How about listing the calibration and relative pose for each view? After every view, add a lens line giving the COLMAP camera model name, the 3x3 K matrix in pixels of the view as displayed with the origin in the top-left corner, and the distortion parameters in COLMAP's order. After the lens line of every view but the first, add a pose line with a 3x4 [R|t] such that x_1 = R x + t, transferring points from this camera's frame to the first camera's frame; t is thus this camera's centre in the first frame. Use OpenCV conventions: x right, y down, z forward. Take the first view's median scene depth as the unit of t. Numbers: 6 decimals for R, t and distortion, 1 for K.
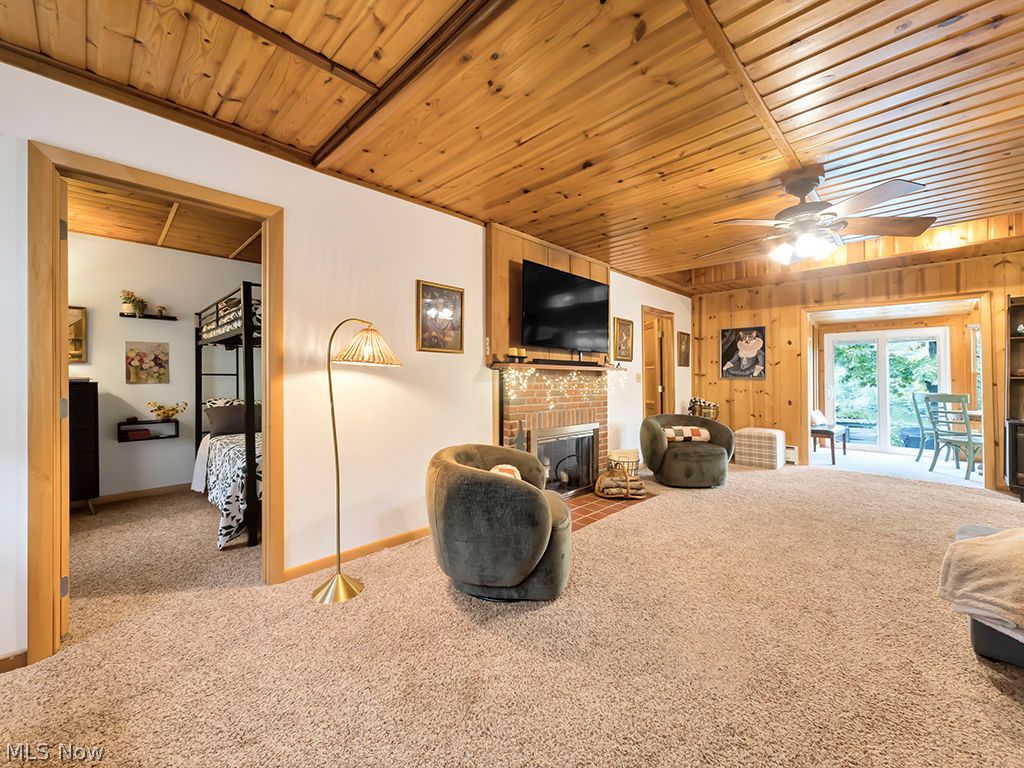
lens RADIAL K [[419.4, 0, 504.9], [0, 419.4, 389.4], [0, 0, 1]] dist [0.003450, 0.000627]
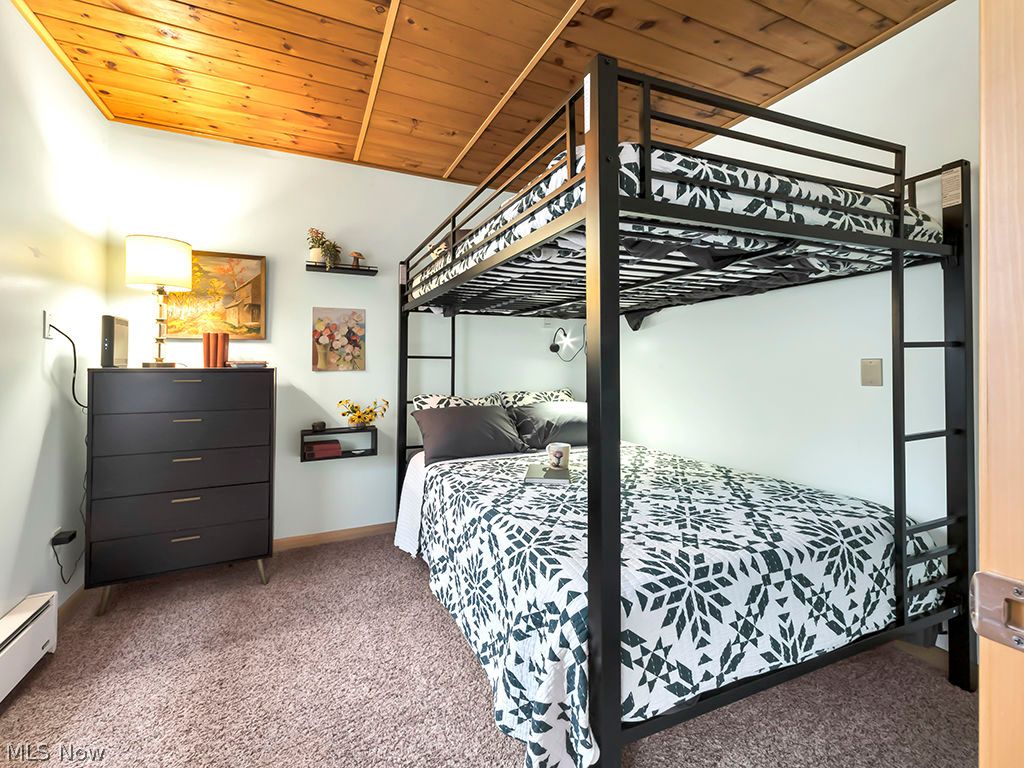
lens RADIAL K [[473.3, 0, 514.4], [0, 473.3, 374.3], [0, 0, 1]] dist [0.004621, 0.000166]
pose [[0.942269, 0.002818, -0.334845, -0.344336], [-0.008342, 0.999852, -0.015060, 0.000354], [0.334753, 0.016983, 0.942153, 0.396595]]
